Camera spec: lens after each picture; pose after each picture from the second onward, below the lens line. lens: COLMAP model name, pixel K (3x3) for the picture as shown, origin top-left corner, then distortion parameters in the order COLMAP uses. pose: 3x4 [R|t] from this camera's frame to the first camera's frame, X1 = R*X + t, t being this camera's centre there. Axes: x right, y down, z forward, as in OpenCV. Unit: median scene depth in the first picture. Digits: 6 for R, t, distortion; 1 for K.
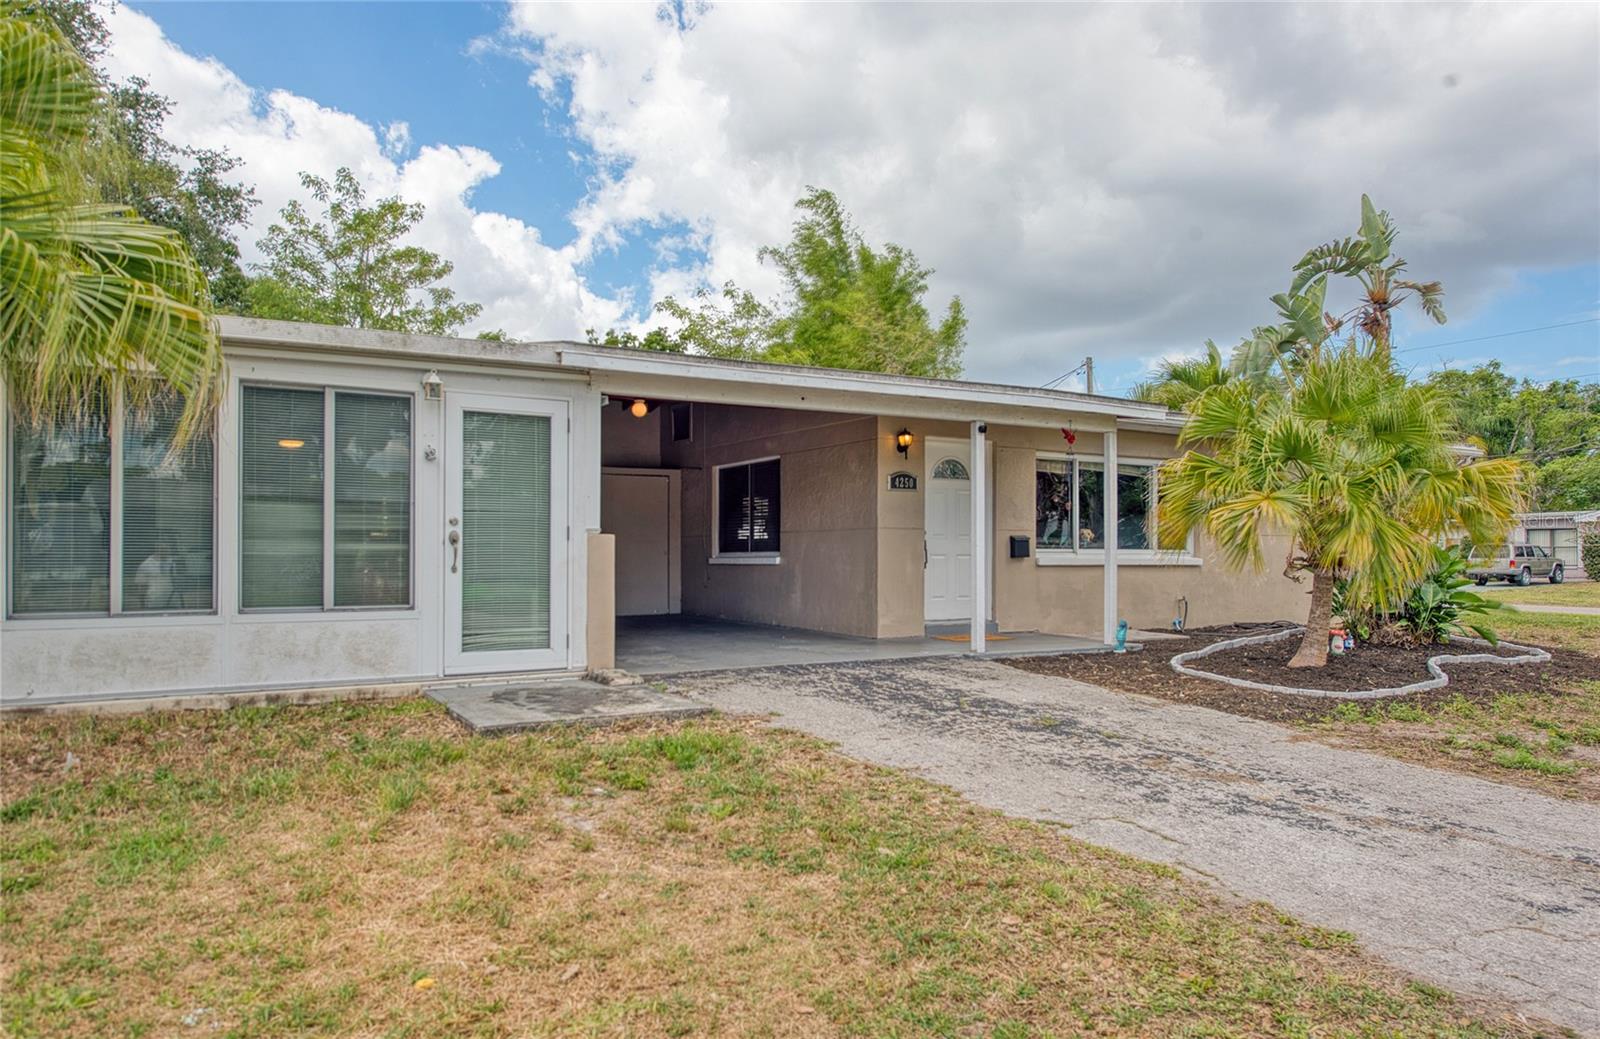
lens RADIAL K [[1023.2, 0, 796.8], [0, 1023.2, 544.5], [0, 0, 1]] dist [-0.006467, -0.004205]
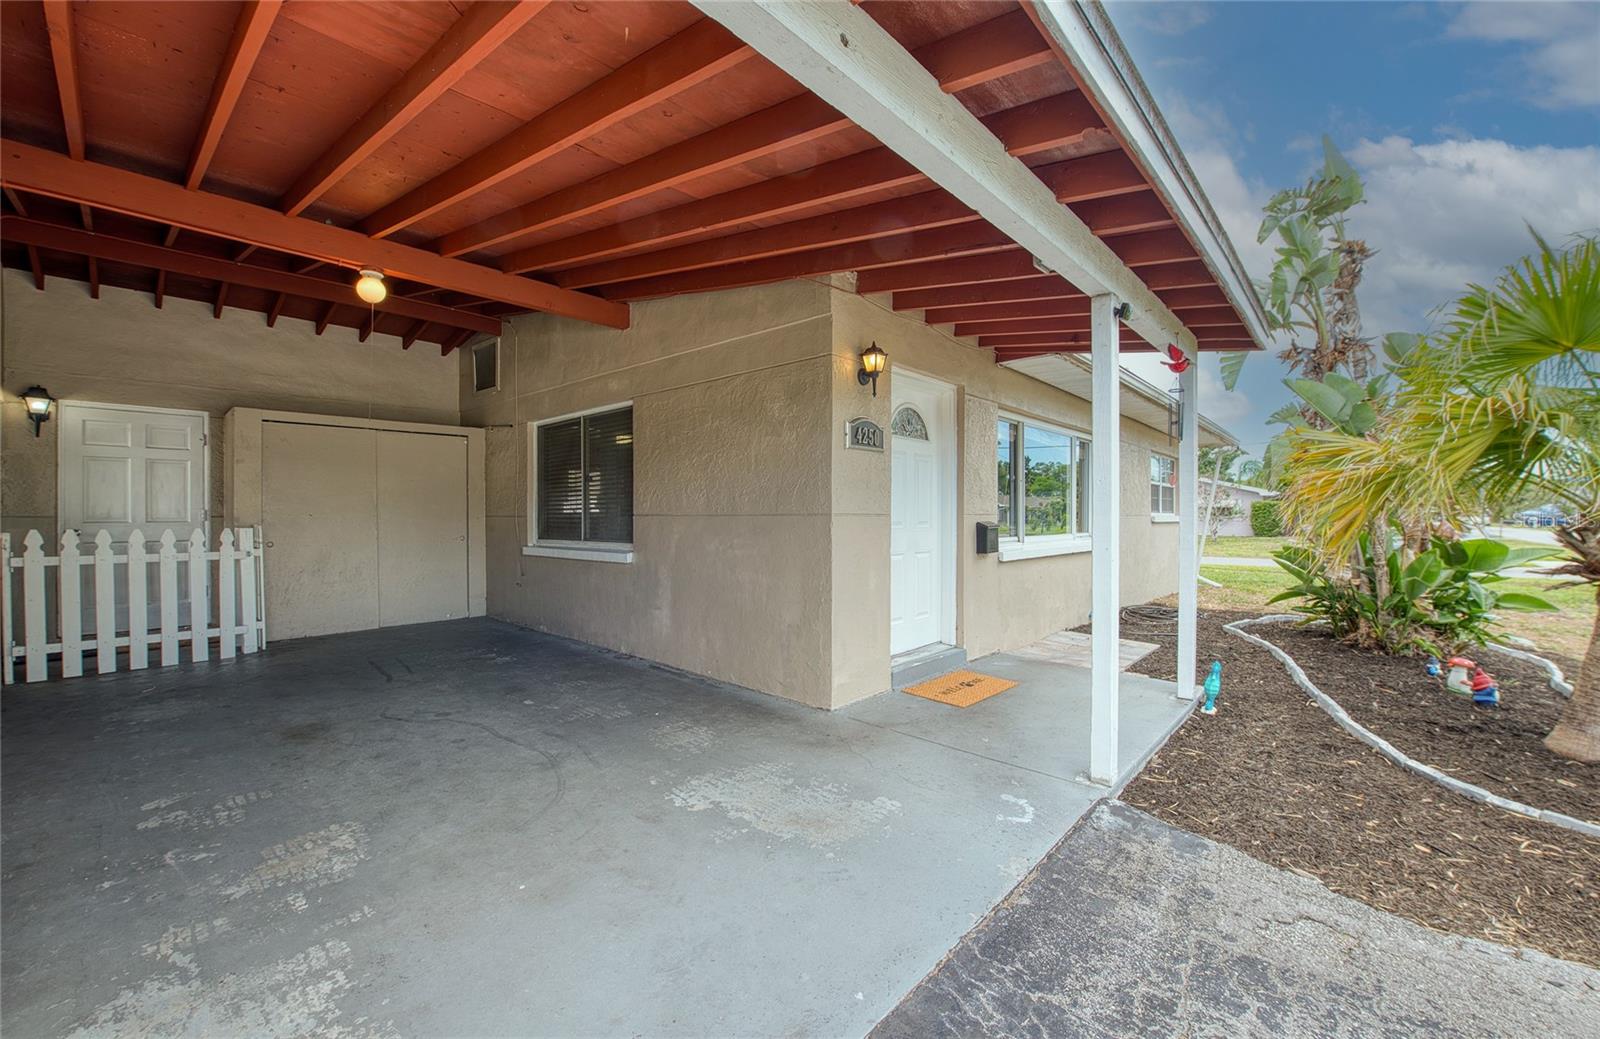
lens RADIAL K [[634.6, 0, 799.4], [0, 634.6, 517.7], [0, 0, 1]] dist [-0.016390, -0.001018]
pose [[0.954905, -0.002613, 0.296901, -0.041089], [-0.001897, 0.999887, 0.014904, -0.019331], [-0.296907, -0.014795, 0.954792, 0.666466]]
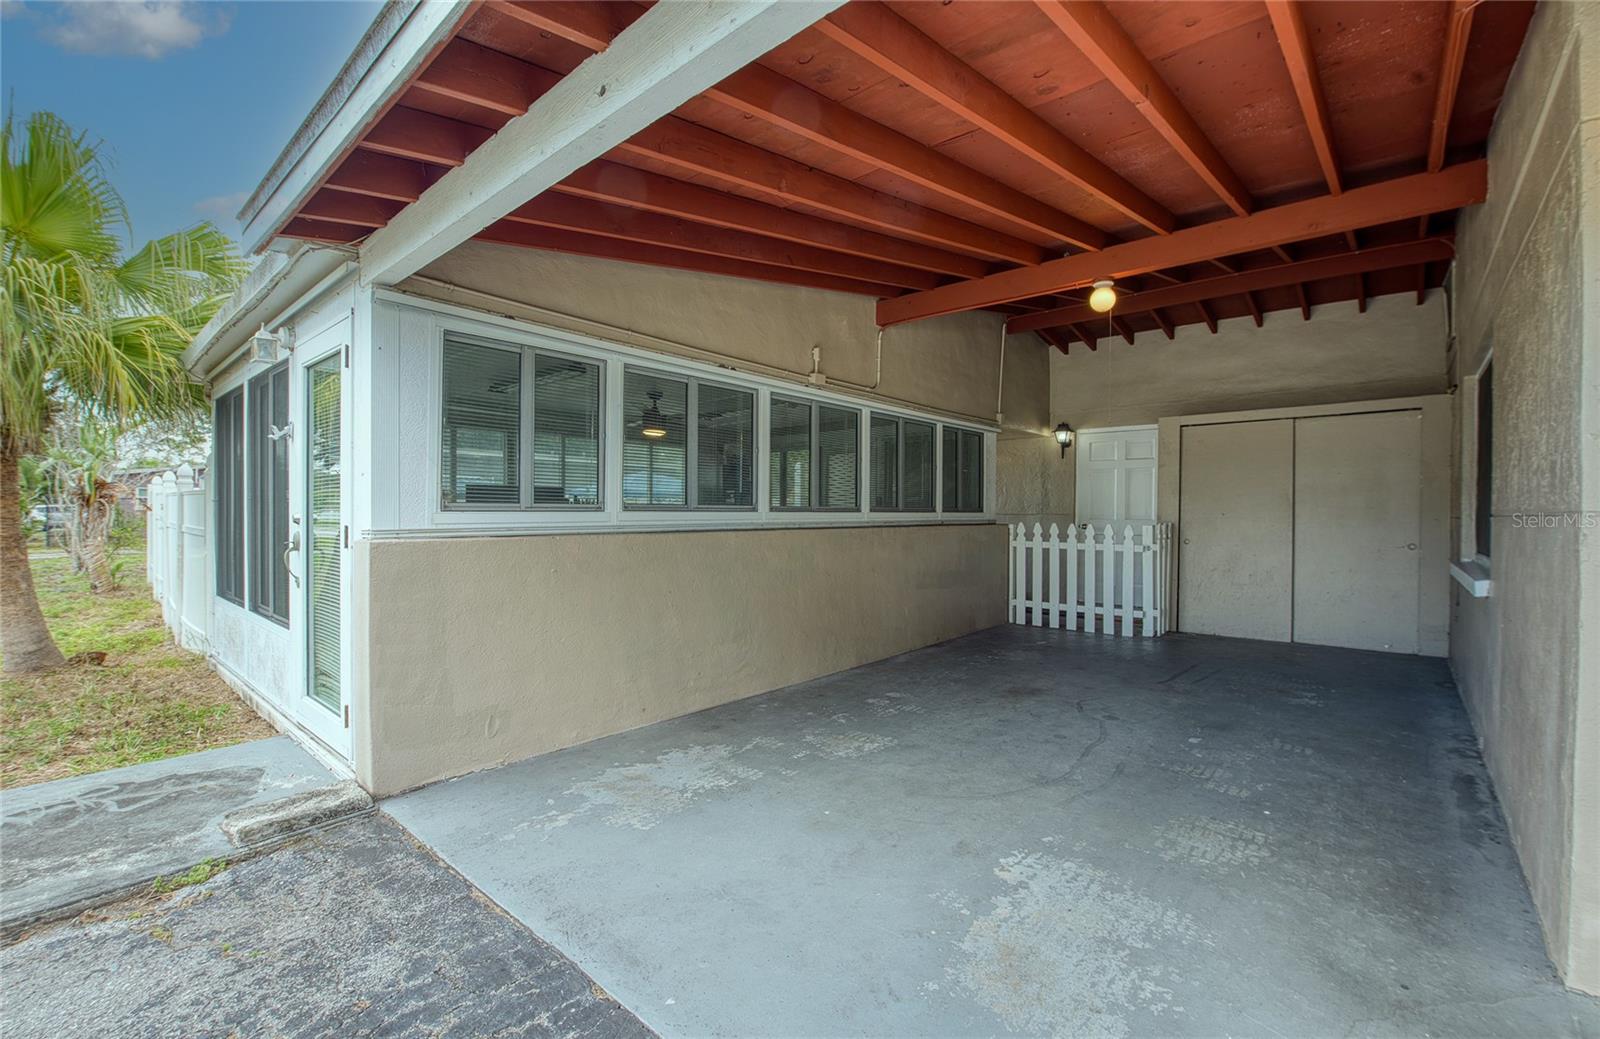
lens RADIAL K [[691.1, 0, 795.1], [0, 691.1, 515.8], [0, 0, 1]] dist [-0.011626, -0.003489]
pose [[0.309395, 0.006617, -0.950911, 0.173160], [0.003144, 0.999963, 0.007982, -0.017113], [0.950928, -0.005460, 0.309363, 0.780687]]
